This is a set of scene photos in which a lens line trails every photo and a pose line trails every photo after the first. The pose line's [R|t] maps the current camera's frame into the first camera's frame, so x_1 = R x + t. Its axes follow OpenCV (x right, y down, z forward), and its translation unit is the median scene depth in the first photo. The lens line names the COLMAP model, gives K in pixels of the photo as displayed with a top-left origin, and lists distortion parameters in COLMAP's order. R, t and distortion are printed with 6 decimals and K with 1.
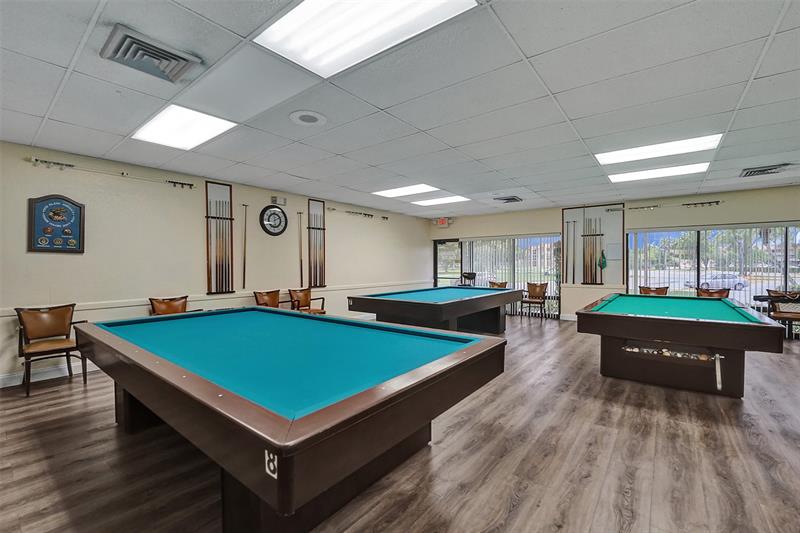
lens RADIAL K [[330.2, 0, 394.0], [0, 330.2, 267.6], [0, 0, 1]] dist [-0.001712, -0.000189]
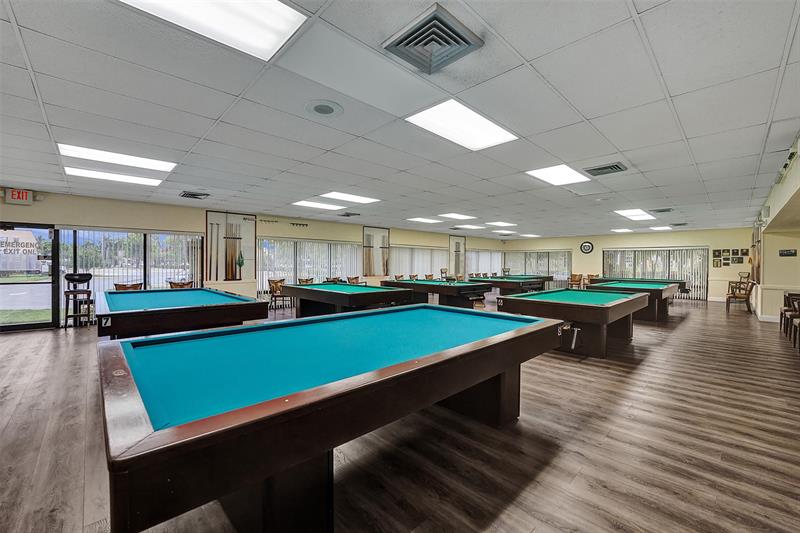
lens RADIAL K [[330.2, 0, 392.9], [0, 330.2, 264.1], [0, 0, 1]] dist [-0.001712, -0.000189]
pose [[0.130982, -0.002734, 0.991381, -0.482000], [0.012294, 0.999924, 0.001133, -0.000165], [-0.991308, 0.012040, 0.131006, 0.283678]]
